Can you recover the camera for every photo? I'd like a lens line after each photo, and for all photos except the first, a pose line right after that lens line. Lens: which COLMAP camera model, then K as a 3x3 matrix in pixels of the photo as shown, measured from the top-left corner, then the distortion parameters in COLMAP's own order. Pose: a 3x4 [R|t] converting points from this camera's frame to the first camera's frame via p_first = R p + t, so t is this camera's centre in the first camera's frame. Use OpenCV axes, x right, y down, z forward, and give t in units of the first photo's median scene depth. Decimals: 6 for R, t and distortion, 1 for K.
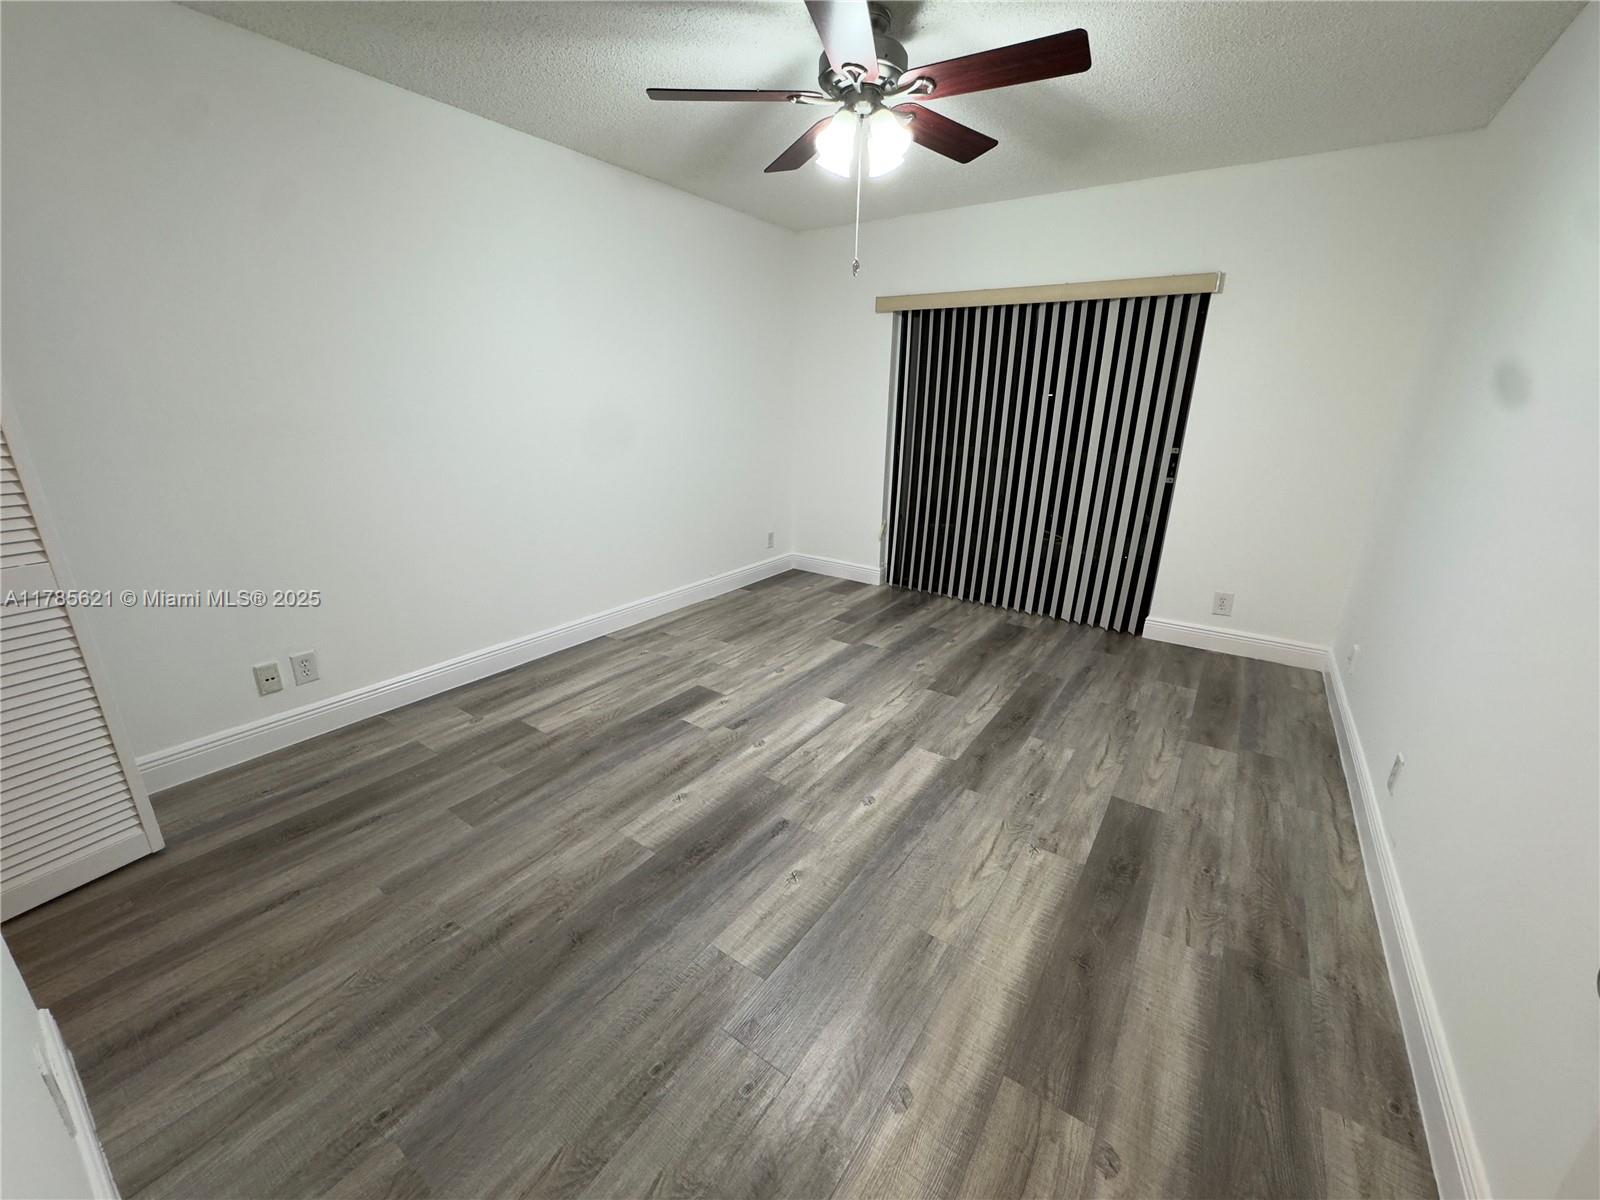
lens RADIAL K [[633.3, 0, 800.0], [0, 633.3, 600.0], [0, 0, 1]] dist [-0.000042, -0.000070]
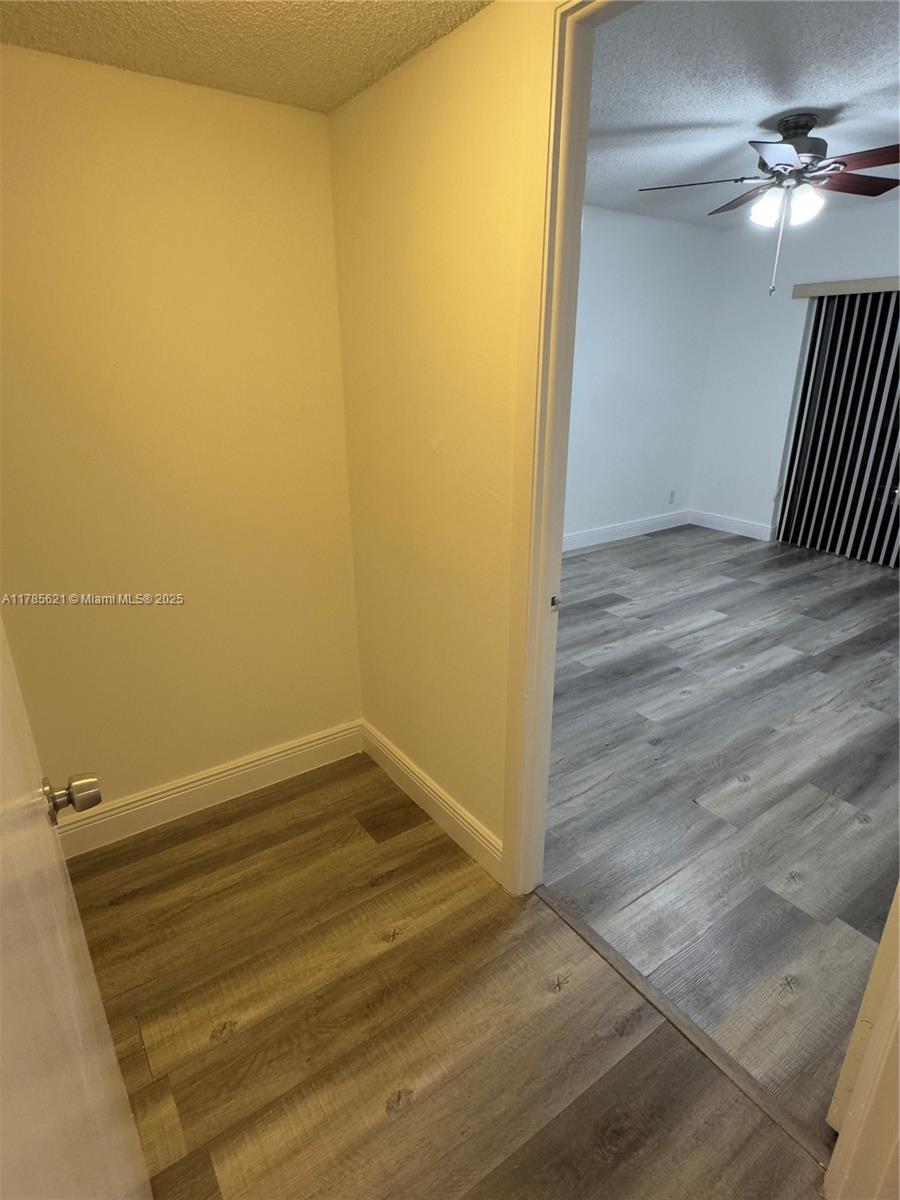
lens RADIAL K [[643.5, 0, 450.0], [0, 643.5, 600.0], [0, 0, 1]] dist [-0.003881, 0.001022]
pose [[0.938597, 0.100747, -0.329978, -0.033215], [-0.086443, 0.994580, 0.057779, 0.105627], [0.334011, -0.025707, 0.942219, -0.453430]]
